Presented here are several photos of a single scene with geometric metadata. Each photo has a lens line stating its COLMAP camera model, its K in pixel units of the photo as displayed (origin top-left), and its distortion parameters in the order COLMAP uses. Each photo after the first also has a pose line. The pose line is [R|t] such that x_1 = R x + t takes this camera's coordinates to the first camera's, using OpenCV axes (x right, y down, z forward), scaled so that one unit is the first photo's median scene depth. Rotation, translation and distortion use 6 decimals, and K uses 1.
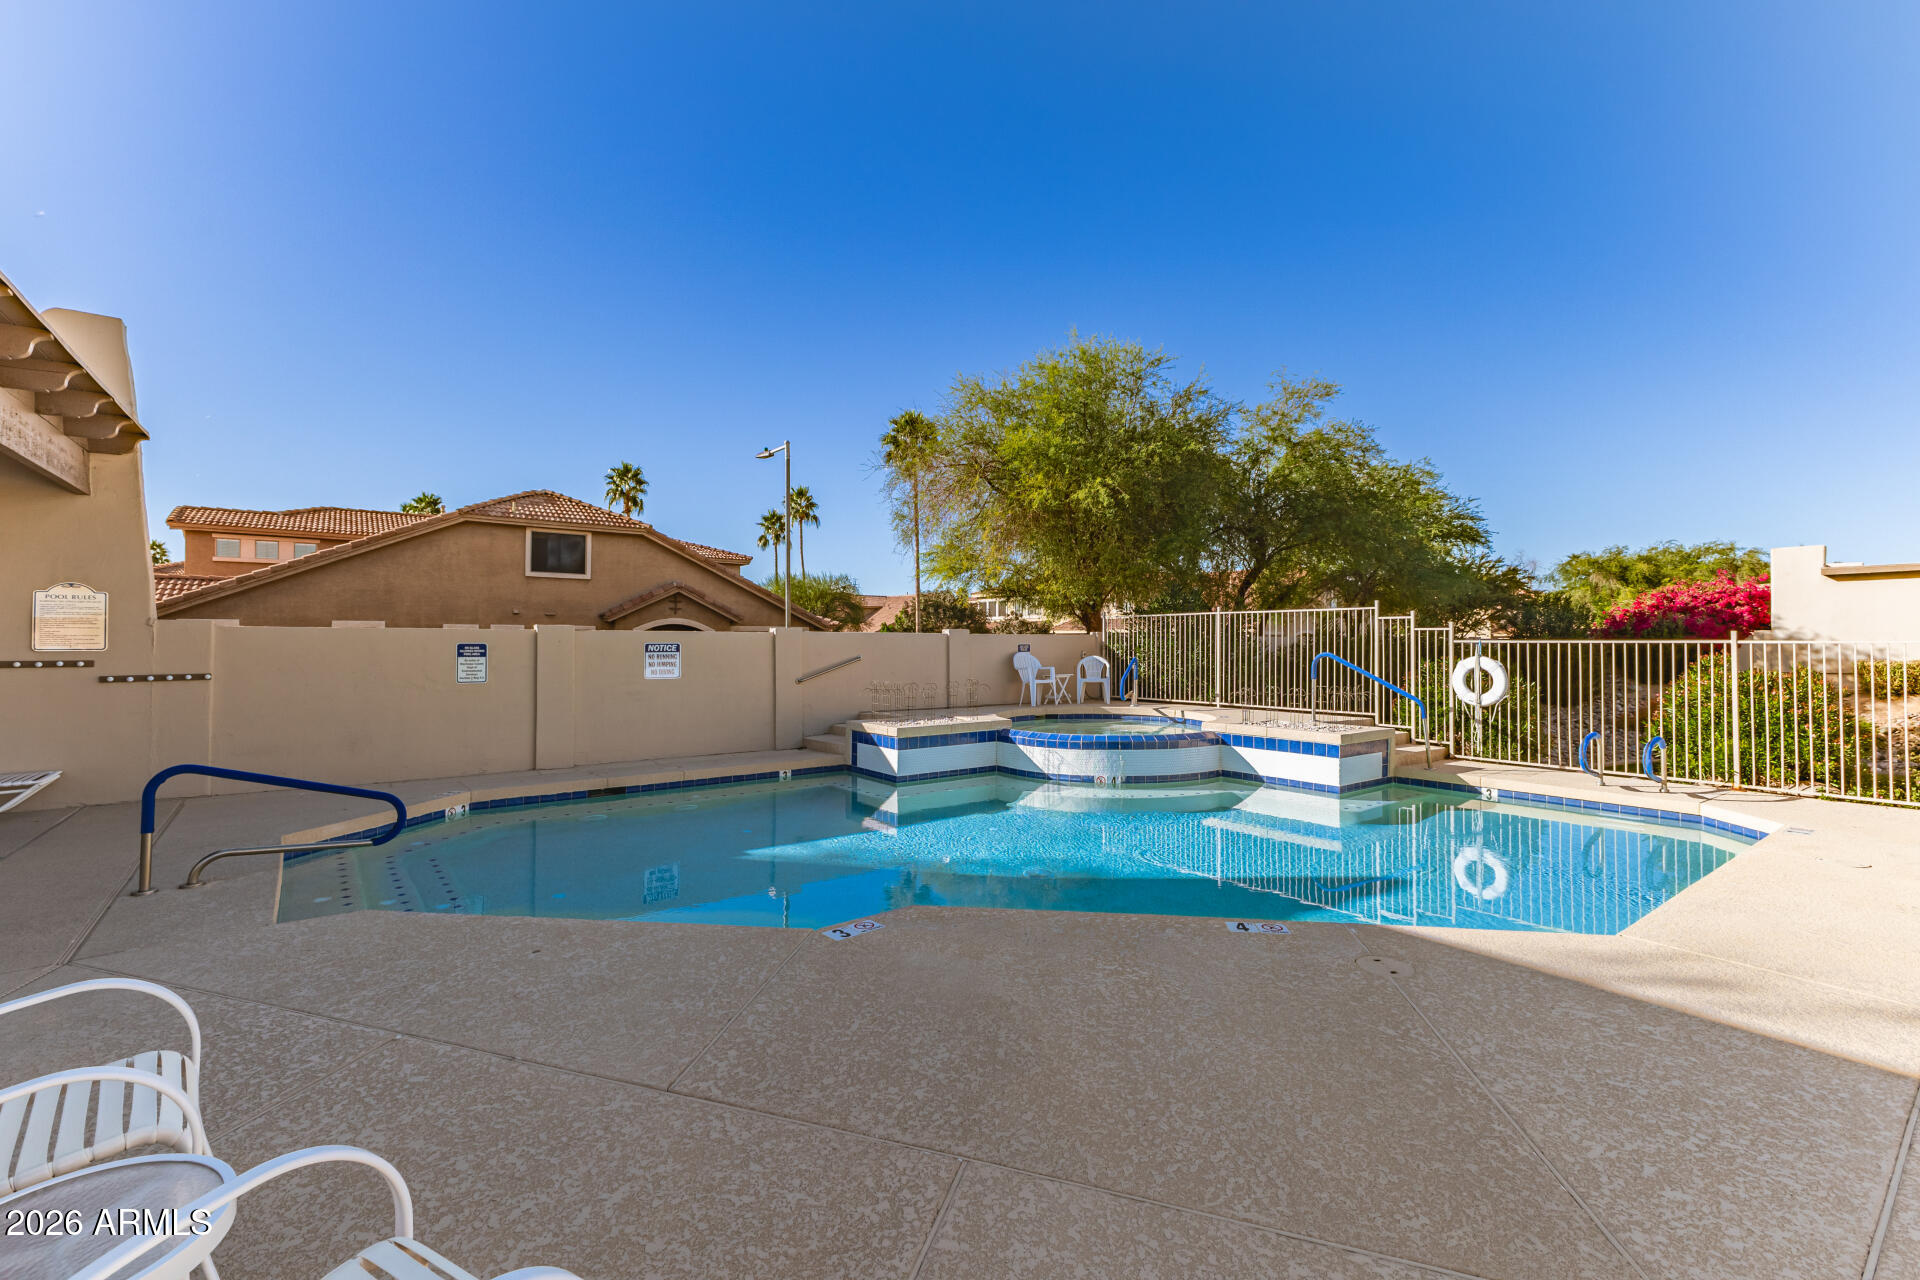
lens RADIAL K [[832.2, 0, 963.0], [0, 832.2, 635.7], [0, 0, 1]] dist [0.012057, 0.000179]
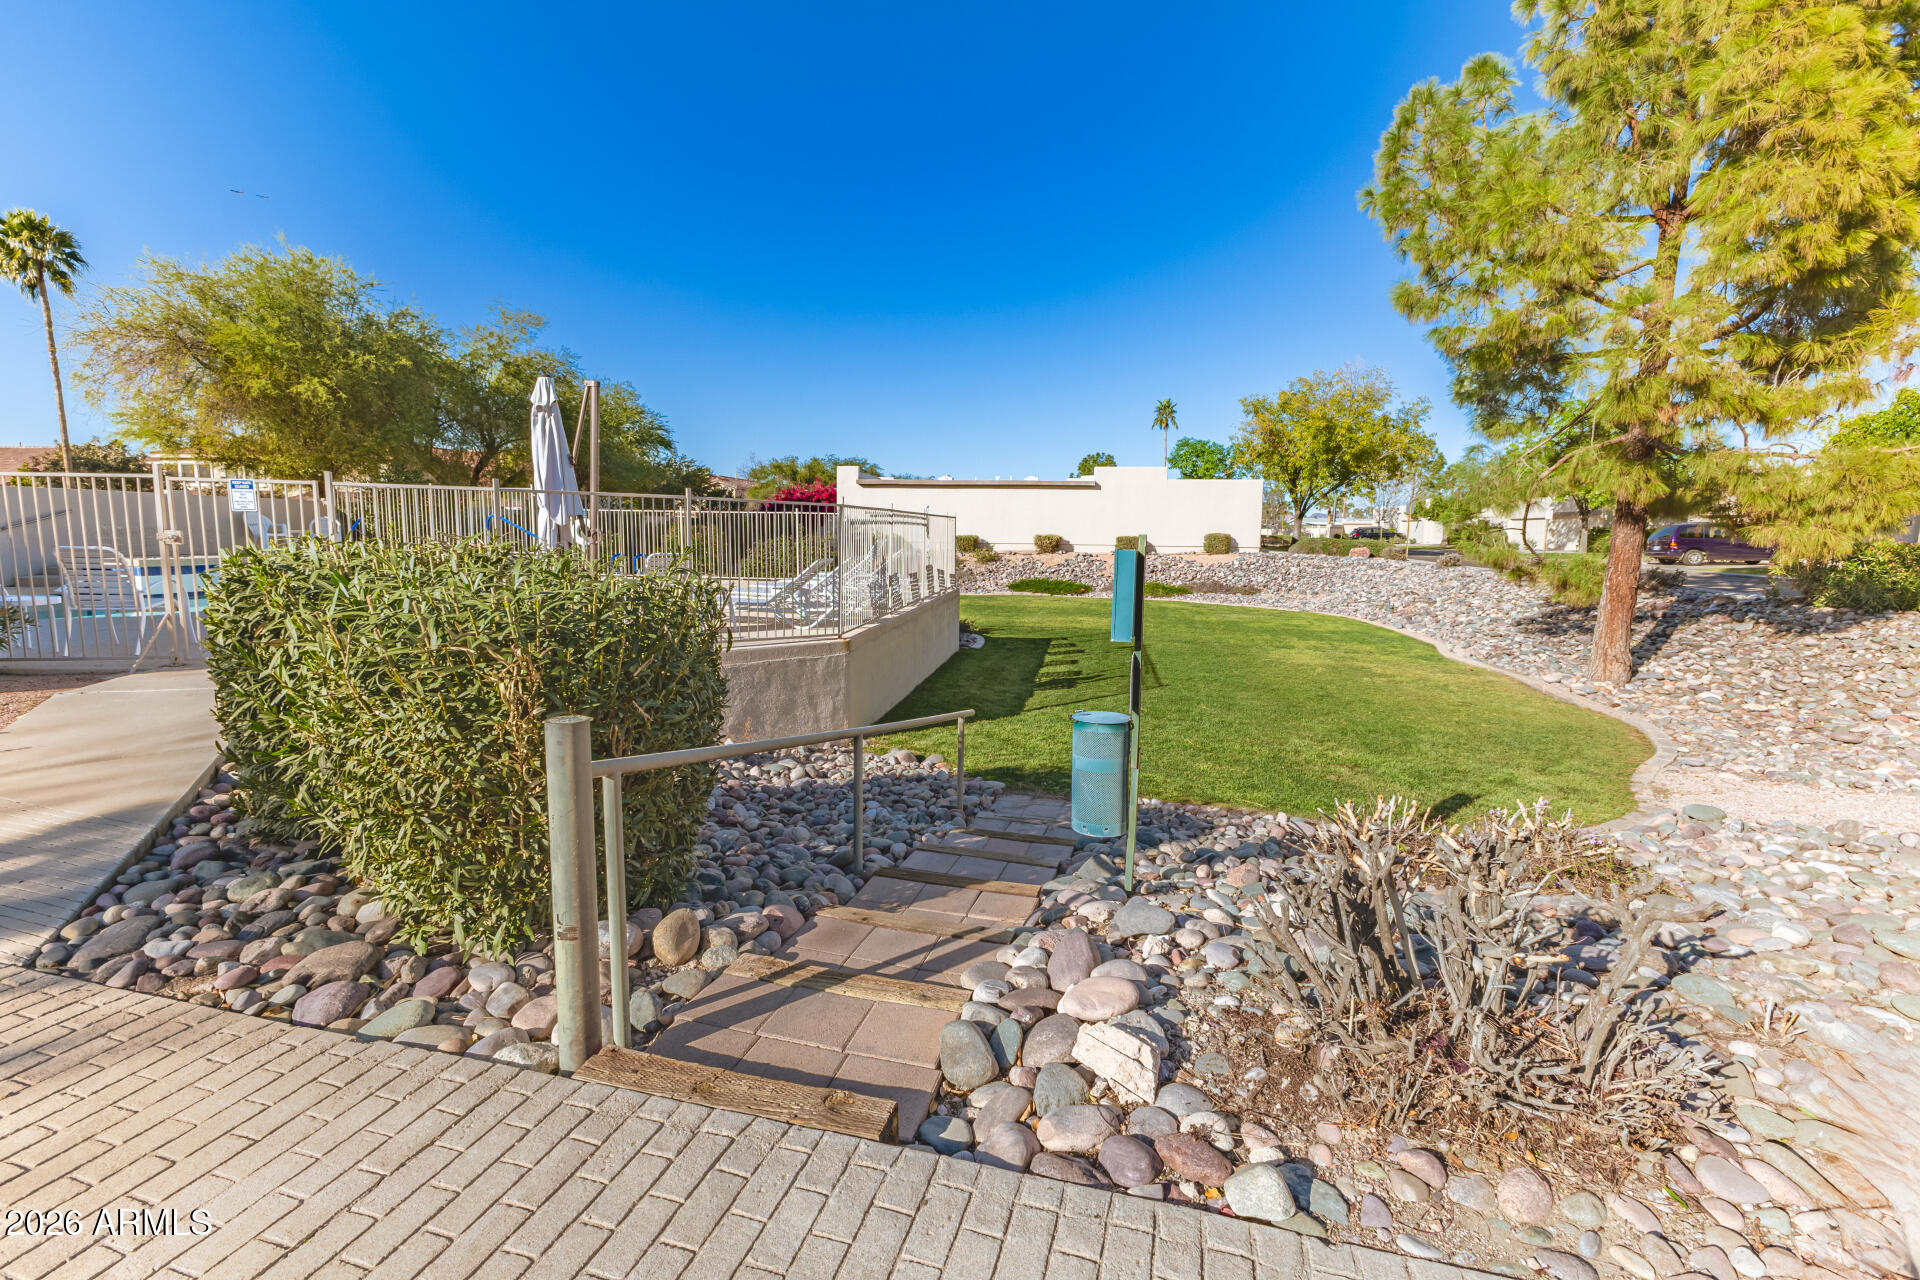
lens RADIAL K [[832.2, 0, 966.3], [0, 832.2, 630.8], [0, 0, 1]] dist [0.012057, 0.000179]
pose [[0.711455, -0.071390, 0.699096, -0.052619], [-0.021129, 0.992204, 0.122824, 0.018693], [-0.702414, -0.102155, 0.704399, -0.591536]]
